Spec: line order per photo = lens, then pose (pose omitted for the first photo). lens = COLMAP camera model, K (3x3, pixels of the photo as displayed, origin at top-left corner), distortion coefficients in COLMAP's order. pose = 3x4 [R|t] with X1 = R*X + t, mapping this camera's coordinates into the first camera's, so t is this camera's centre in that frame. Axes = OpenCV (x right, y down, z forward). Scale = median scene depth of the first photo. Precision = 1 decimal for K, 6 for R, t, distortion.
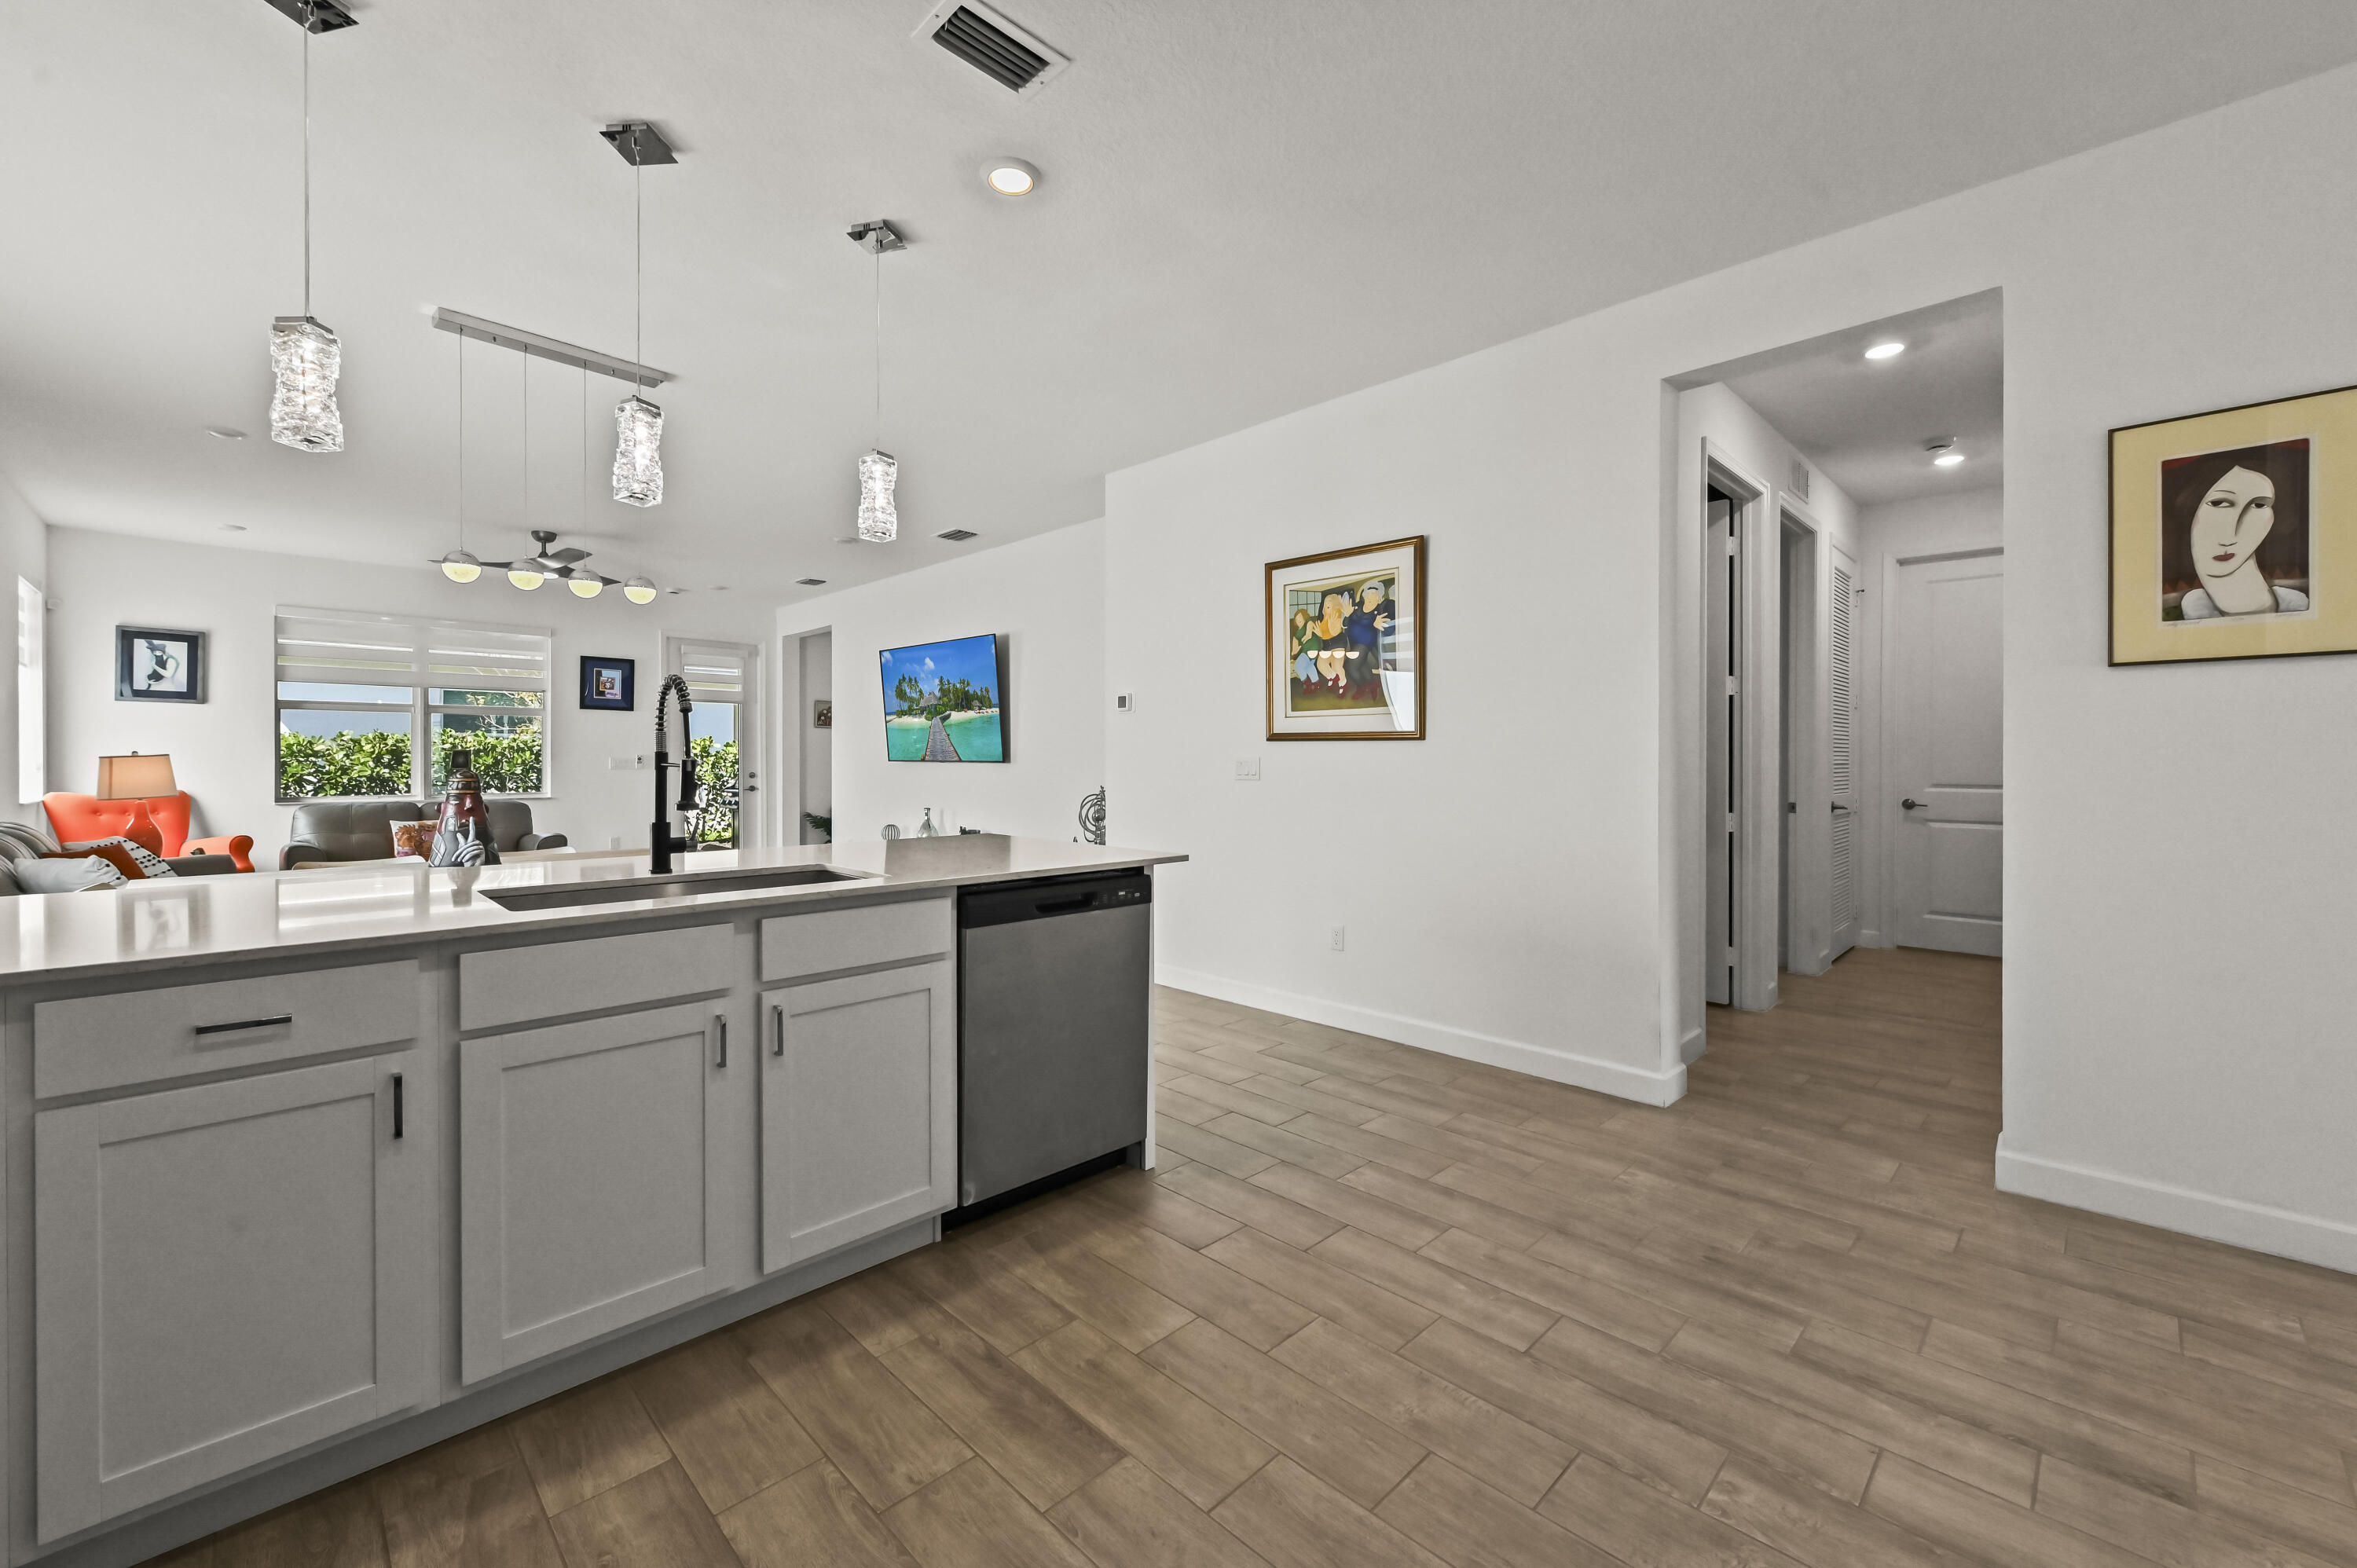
lens RADIAL K [[947.3, 0, 1186.0], [0, 947.3, 766.9], [0, 0, 1]] dist [0.001356, 0.000889]
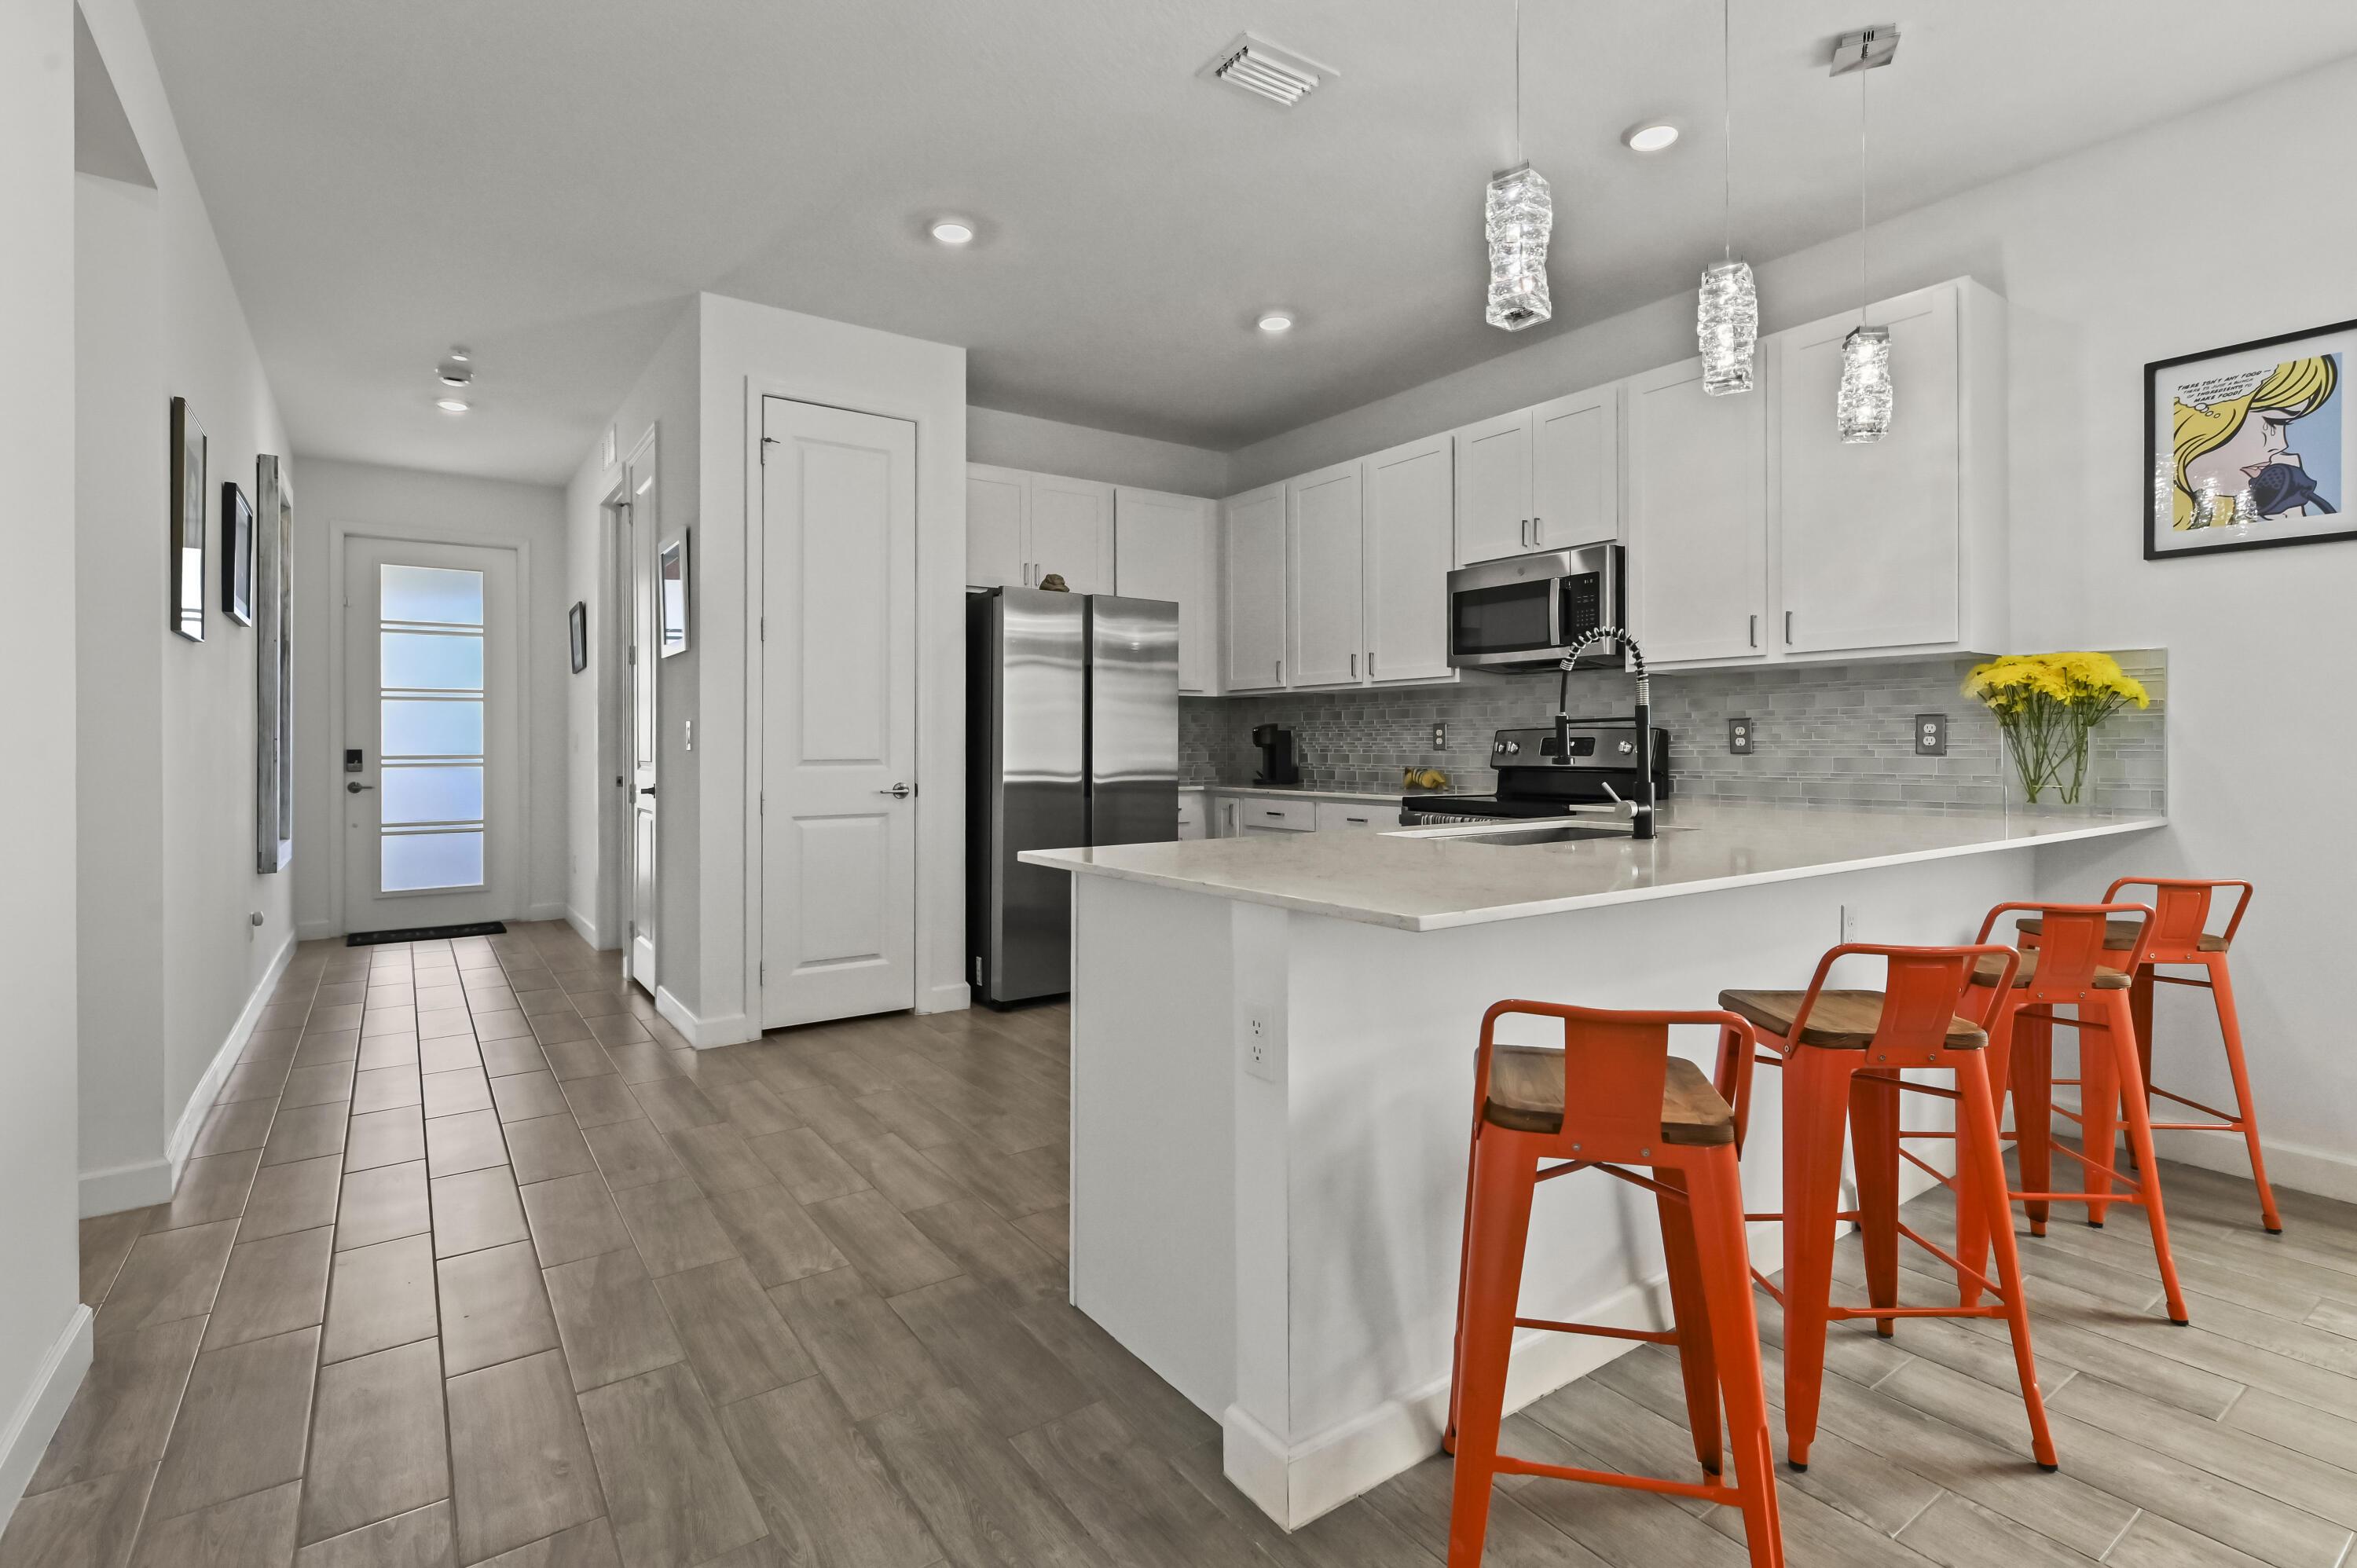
lens RADIAL K [[1097.2, 0, 1160.4], [0, 1097.2, 729.8], [0, 0, 1]] dist [-0.000071, 0.000282]
pose [[-0.982965, 0.005309, 0.183716, -0.101296], [0.004549, 0.999979, -0.004559, 0.004075], [-0.183736, -0.003645, -0.982969, 0.733368]]
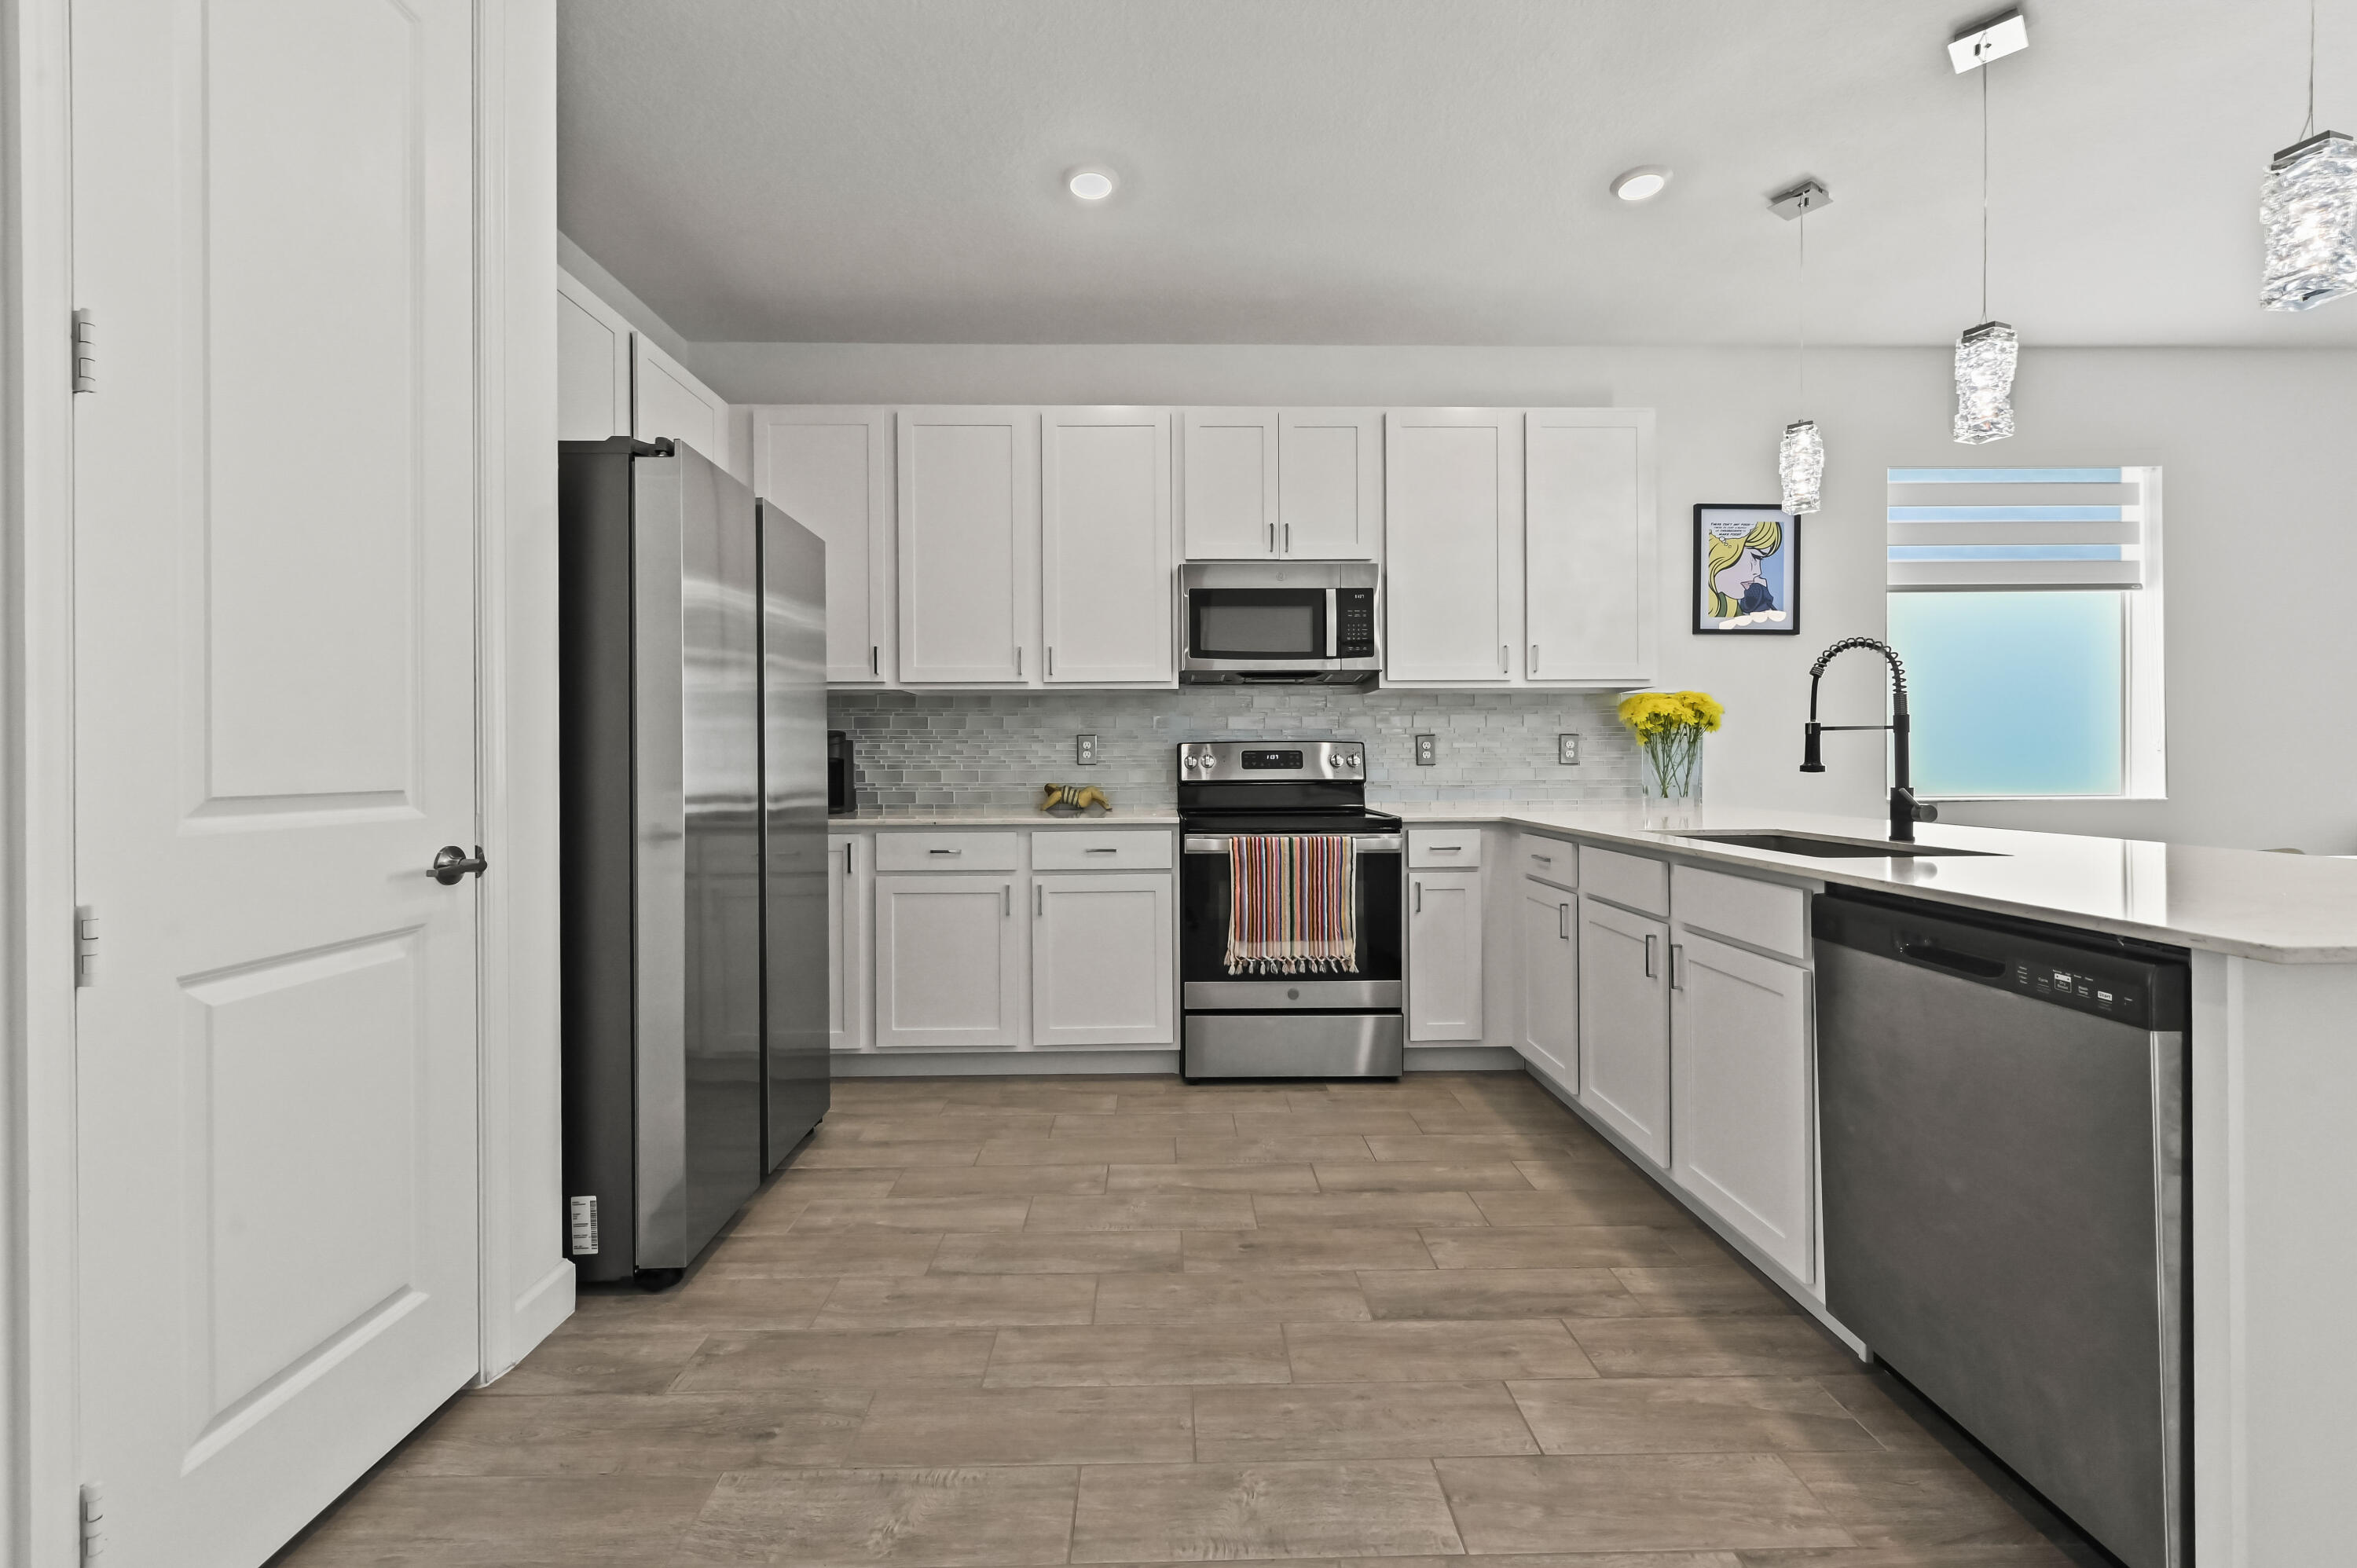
lens RADIAL K [[947.3, 0, 1180.3], [0, 947.3, 759.4], [0, 0, 1]] dist [0.001356, 0.000889]
pose [[-0.696808, 0.002446, -0.717253, 0.225789], [-0.001588, 0.999986, 0.004954, 0.009390], [0.717256, 0.004591, -0.696795, 0.397422]]
